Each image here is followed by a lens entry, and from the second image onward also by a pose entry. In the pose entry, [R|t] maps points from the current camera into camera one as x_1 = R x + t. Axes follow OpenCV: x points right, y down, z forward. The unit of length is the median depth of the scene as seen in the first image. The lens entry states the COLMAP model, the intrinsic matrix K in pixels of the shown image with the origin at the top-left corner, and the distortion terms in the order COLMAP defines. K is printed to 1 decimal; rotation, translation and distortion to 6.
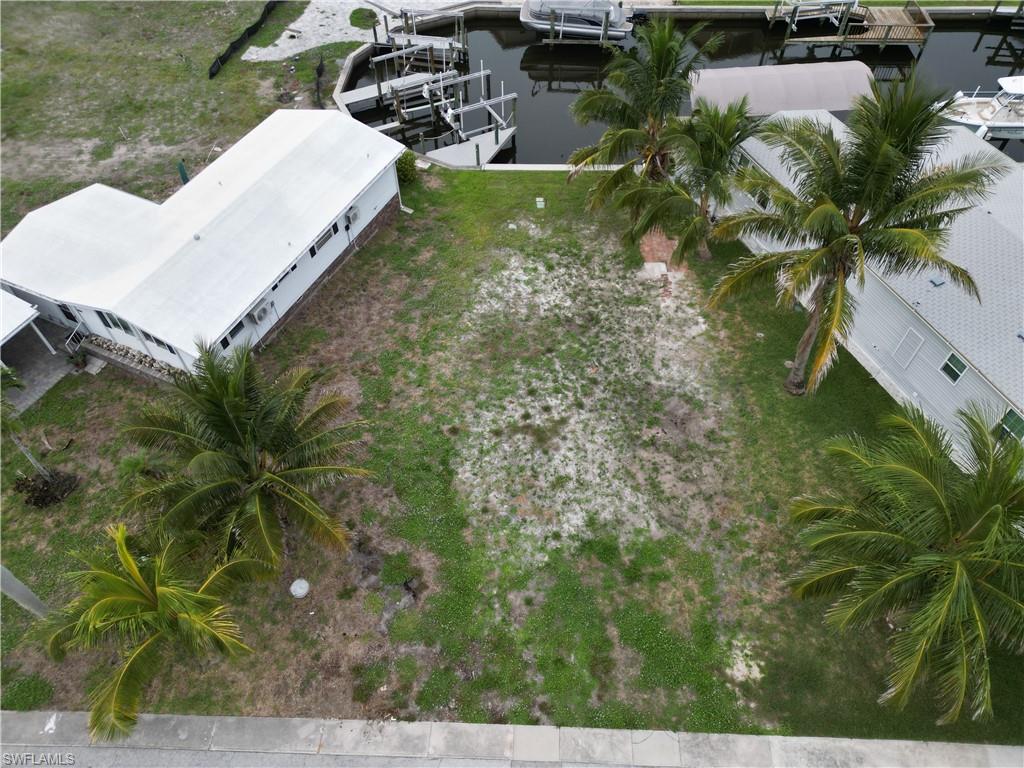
lens RADIAL K [[720.1, 0, 511.9], [0, 720.1, 384.4], [0, 0, 1]] dist [0.048254, -0.037084]
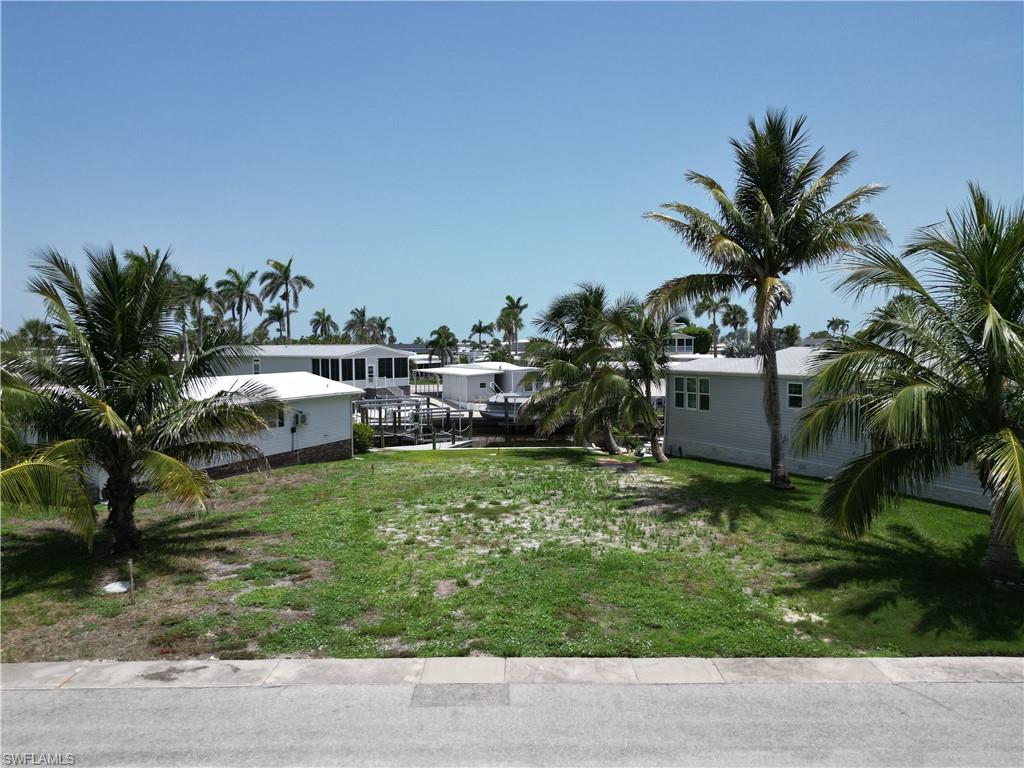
lens RADIAL K [[720.1, 0, 513.8], [0, 720.1, 390.2], [0, 0, 1]] dist [0.048254, -0.037084]
pose [[0.998949, 0.020826, 0.040835, 0.032441], [0.016193, 0.673065, -0.739406, 0.550589], [-0.042883, 0.739290, 0.672020, 0.337521]]
